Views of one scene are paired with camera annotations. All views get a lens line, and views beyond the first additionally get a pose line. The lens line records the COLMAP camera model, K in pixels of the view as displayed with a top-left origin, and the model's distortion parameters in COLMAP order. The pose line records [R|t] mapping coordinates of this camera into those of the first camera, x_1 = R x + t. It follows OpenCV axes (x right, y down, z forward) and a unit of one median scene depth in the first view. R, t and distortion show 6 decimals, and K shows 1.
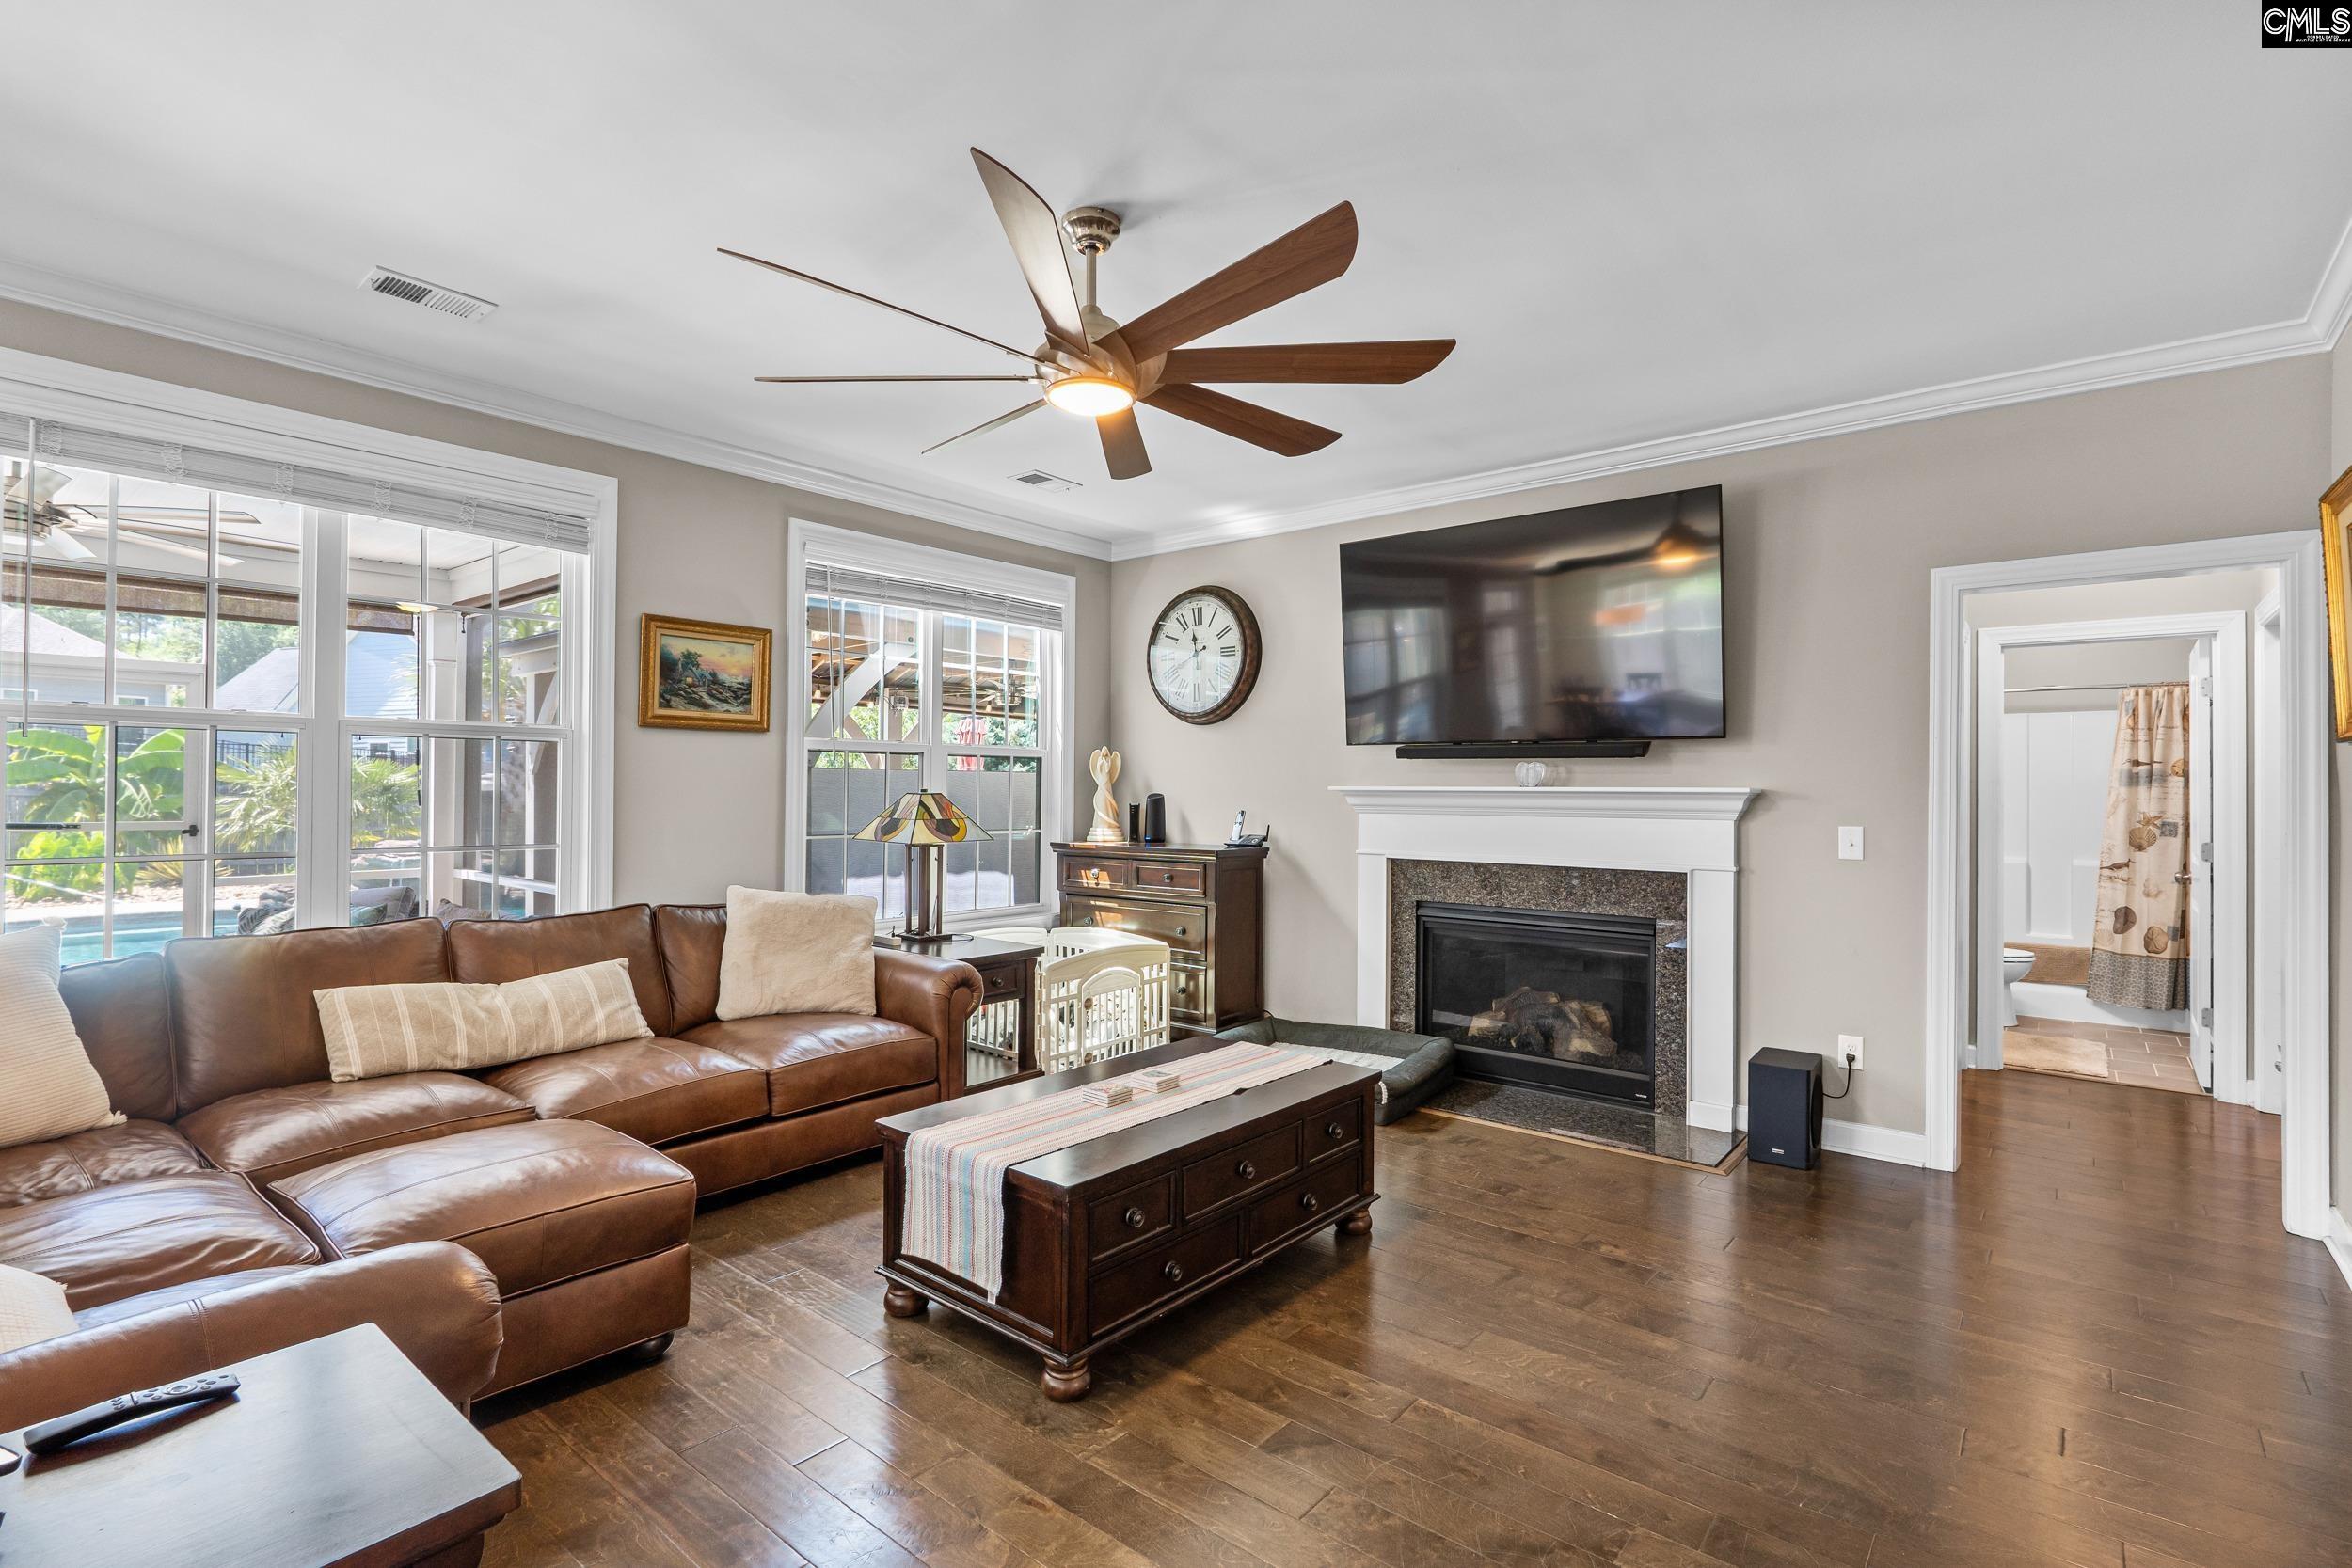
lens RADIAL K [[1091.4, 0, 1185.1], [0, 1091.4, 780.3], [0, 0, 1]] dist [-0.007514, 0.000970]
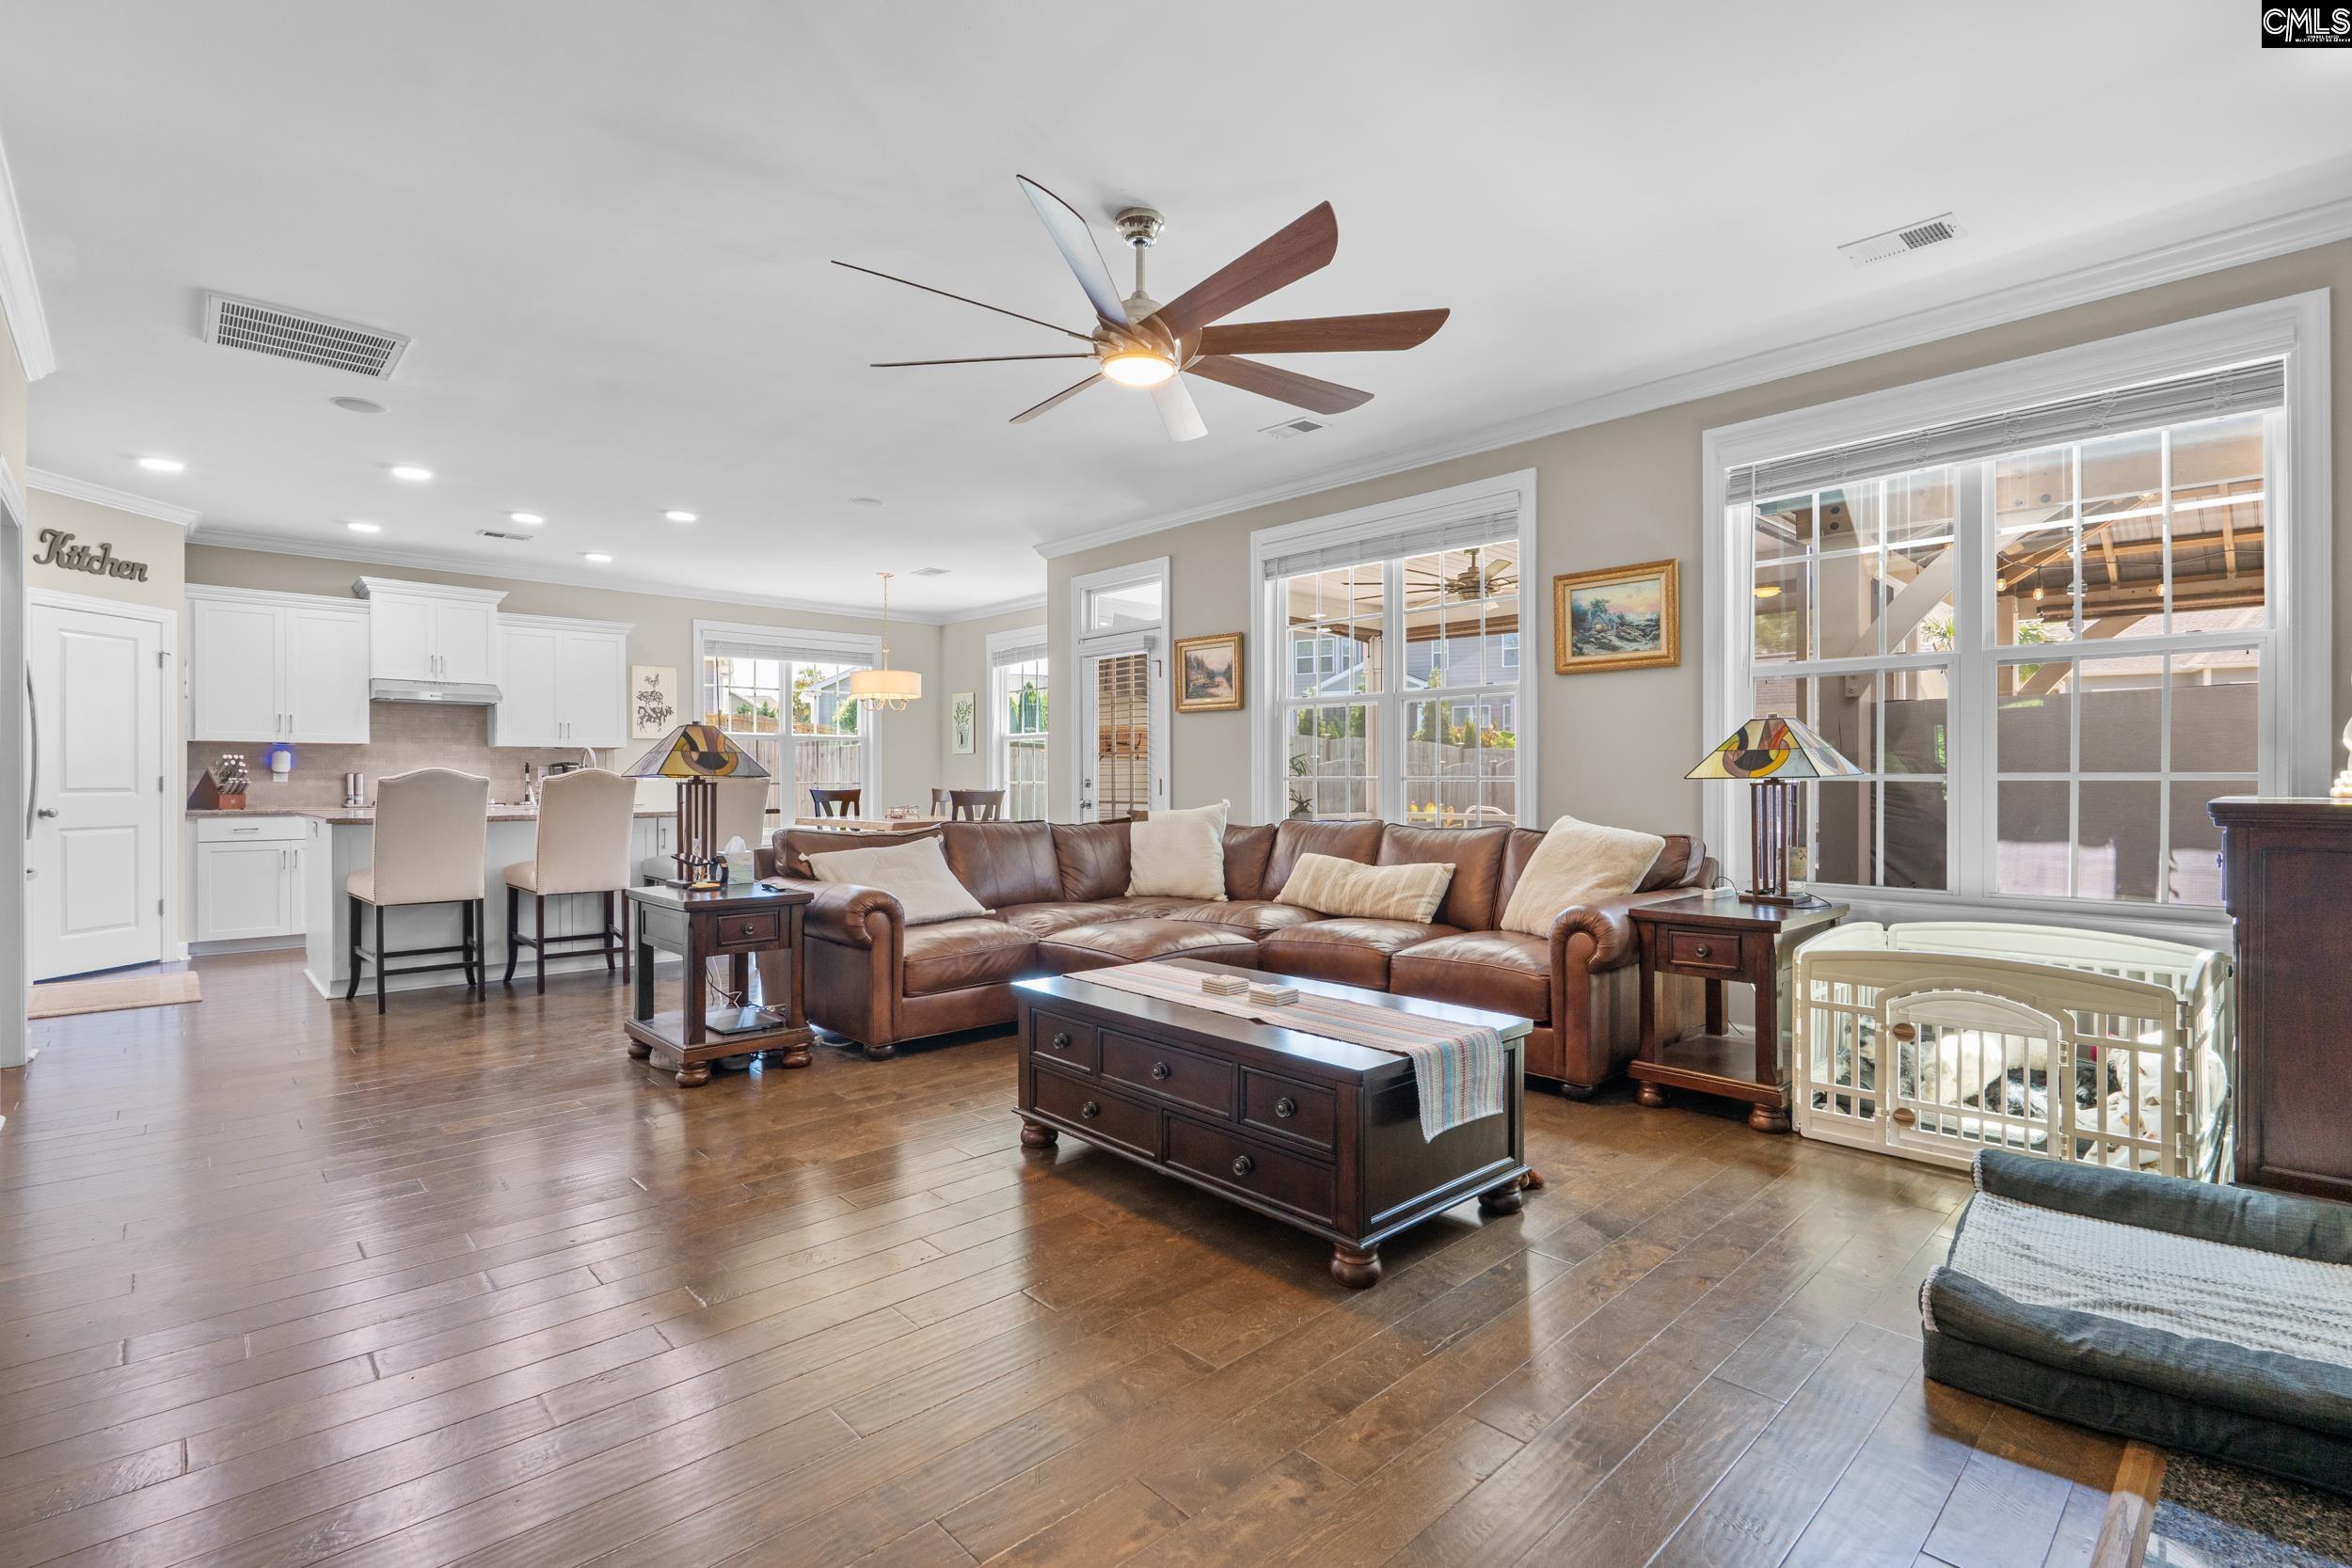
lens RADIAL K [[1091.4, 0, 1189.4], [0, 1091.4, 784.7], [0, 0, 1]] dist [-0.007514, 0.000970]
pose [[-0.120223, -0.002848, -0.992743, 0.498855], [0.009786, 0.999944, -0.004053, 0.048601], [0.992699, -0.010202, -0.120188, 0.551905]]
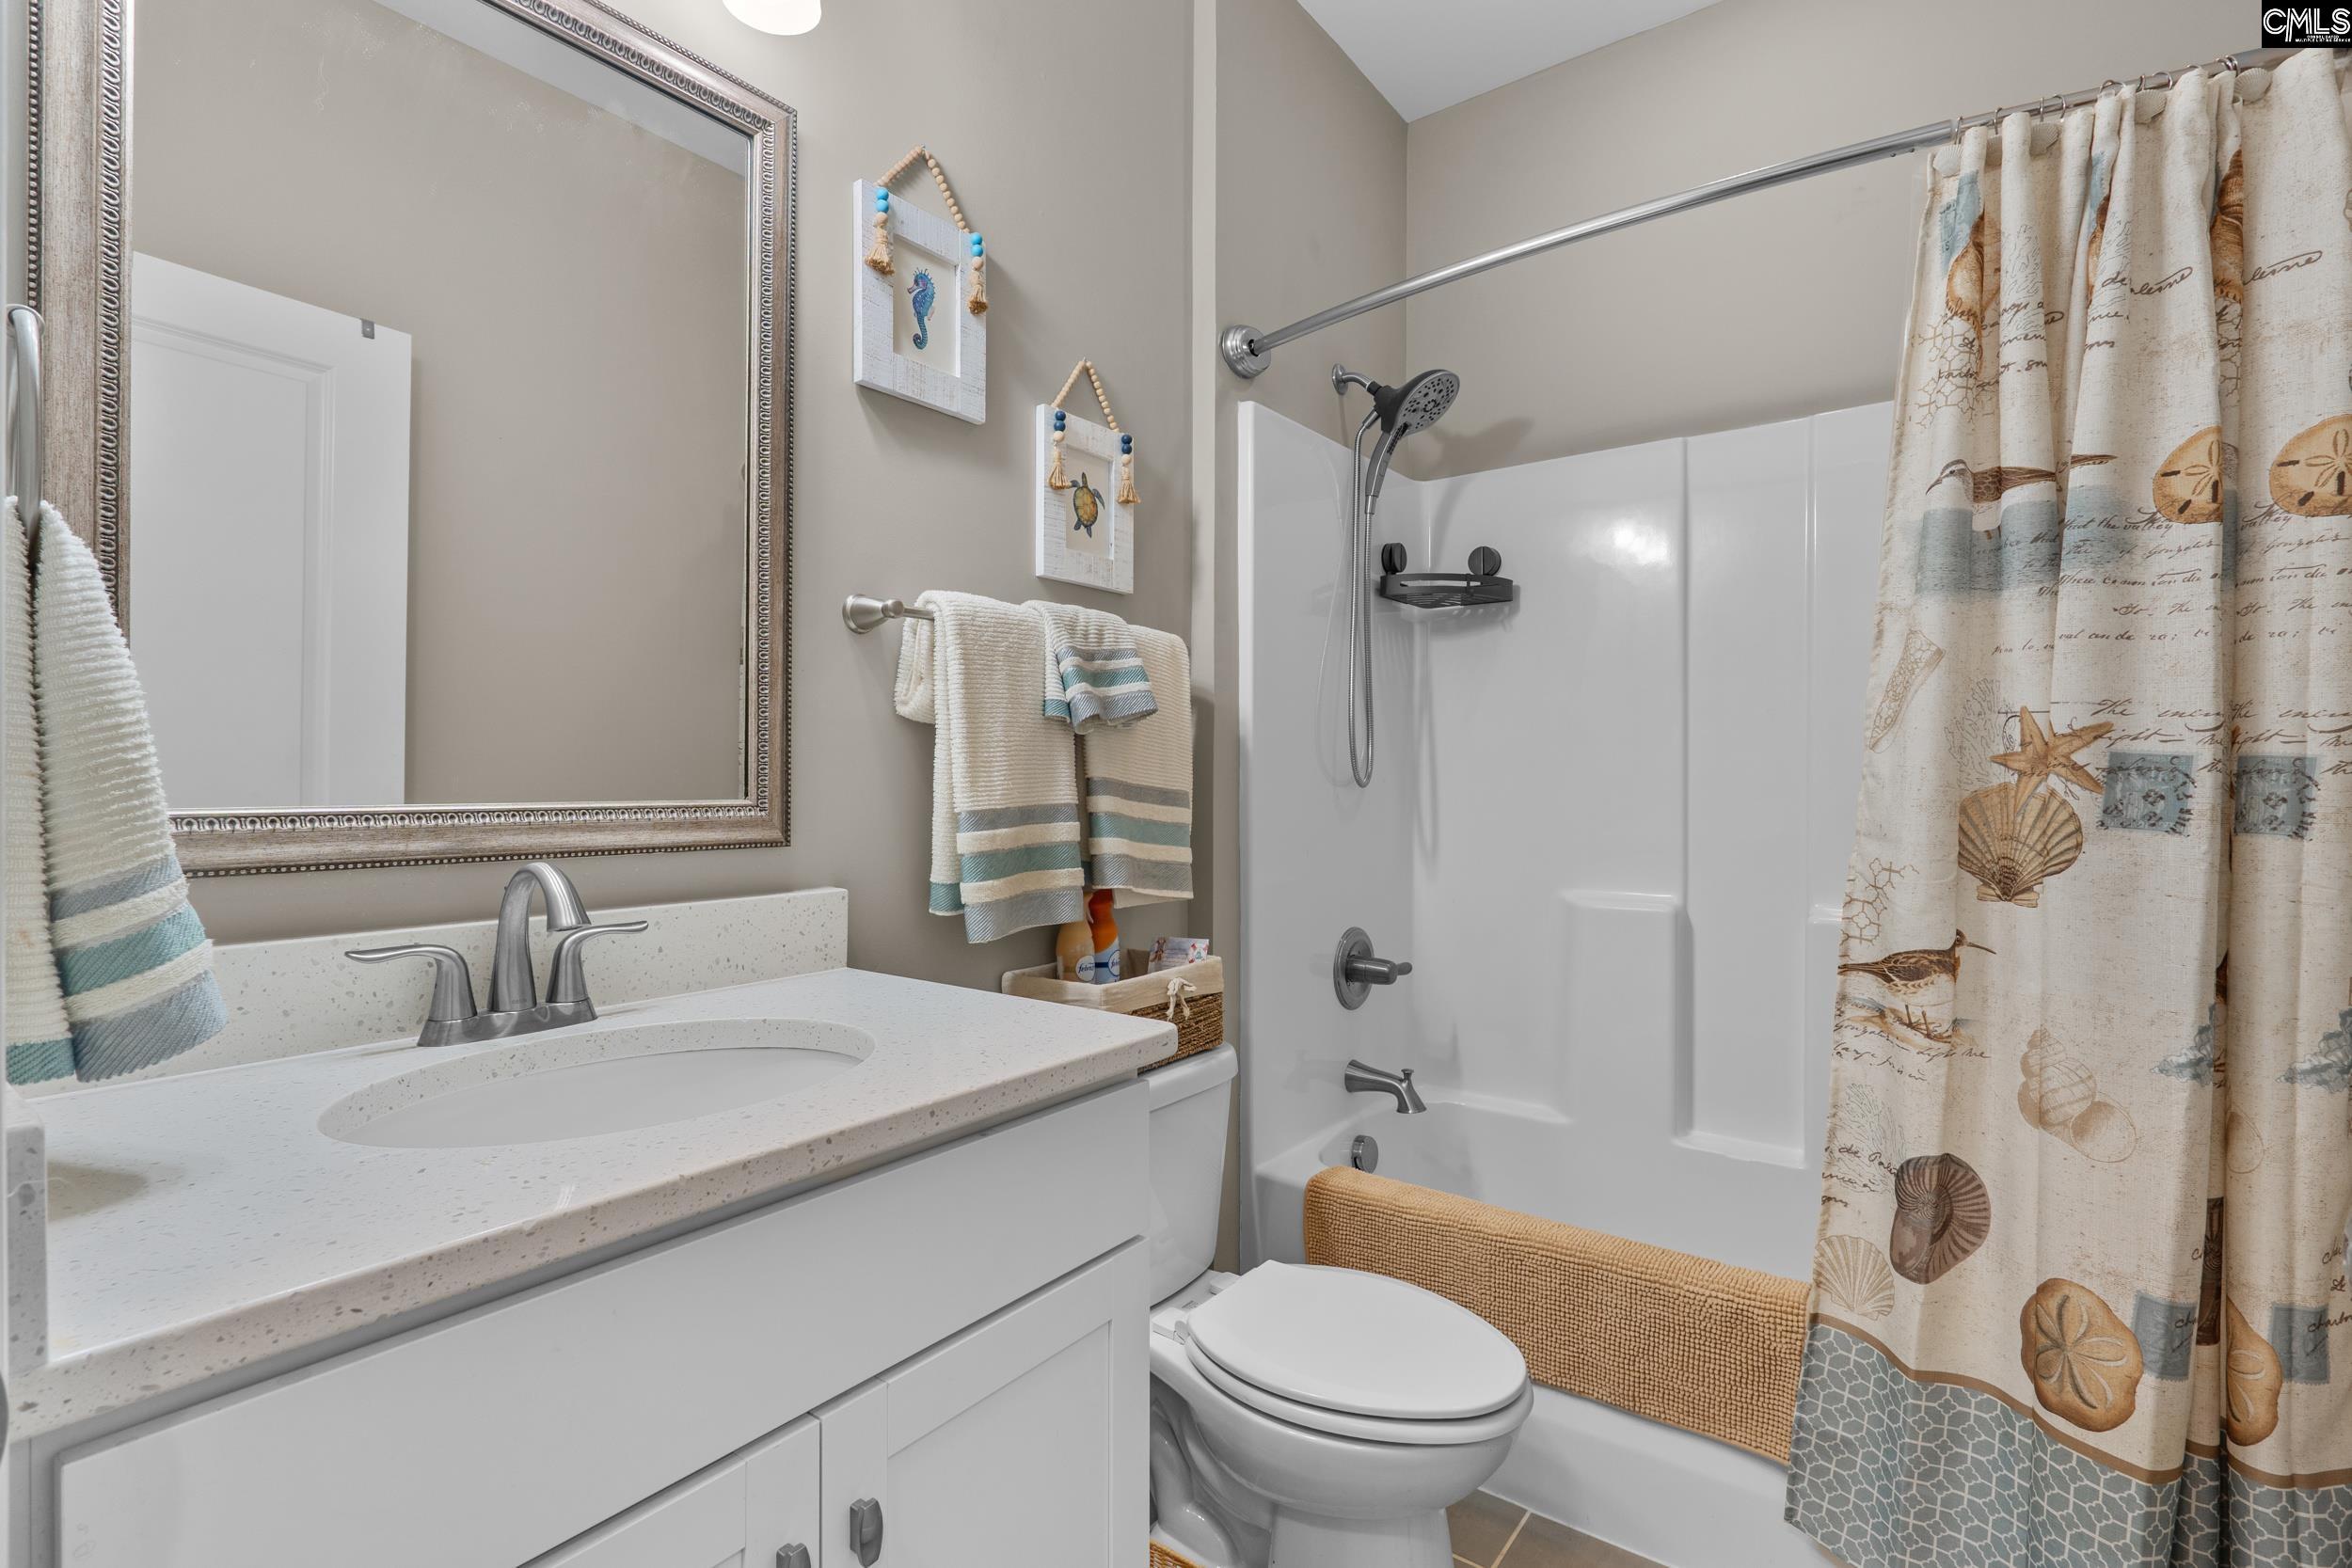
lens RADIAL K [[1091.4, 0, 1172.3], [0, 1091.4, 777.8], [0, 0, 1]] dist [-0.007514, 0.000970]
pose [[0.999516, -0.006372, 0.030437, 0.733495], [0.006085, 0.999936, 0.009514, 0.040148], [-0.030496, -0.009325, 0.999491, 0.819055]]
